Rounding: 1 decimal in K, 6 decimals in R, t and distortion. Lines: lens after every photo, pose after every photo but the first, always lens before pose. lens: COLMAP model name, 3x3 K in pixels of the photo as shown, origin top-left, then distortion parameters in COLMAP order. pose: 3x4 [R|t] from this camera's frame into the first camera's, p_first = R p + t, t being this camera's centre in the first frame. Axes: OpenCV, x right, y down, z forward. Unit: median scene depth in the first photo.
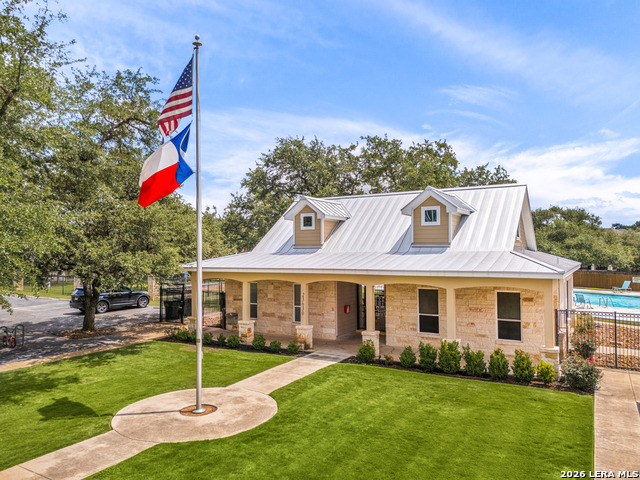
lens RADIAL K [[449.8, 0, 320.0], [0, 449.8, 240.0], [0, 0, 1]] dist [0.032494, -0.004296]
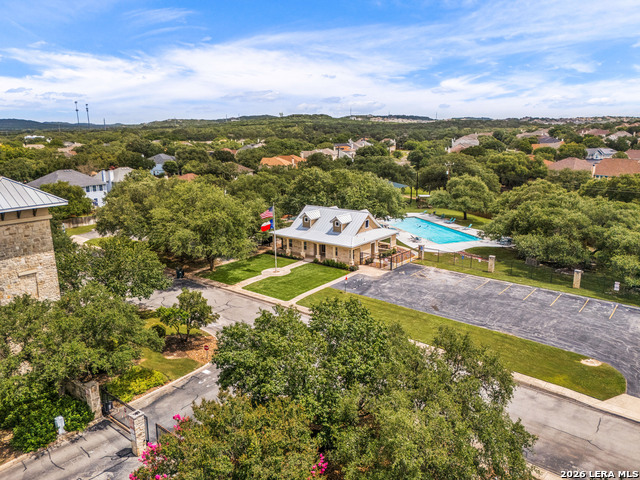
lens RADIAL K [[449.8, 0, 320.0], [0, 449.8, 240.0], [0, 0, 1]] dist [0.032494, -0.004296]
pose [[0.988644, 0.029798, -0.147294, 0.646686], [0.009744, 0.965370, 0.260702, -0.870280], [0.149961, -0.259177, 0.954117, -2.484570]]
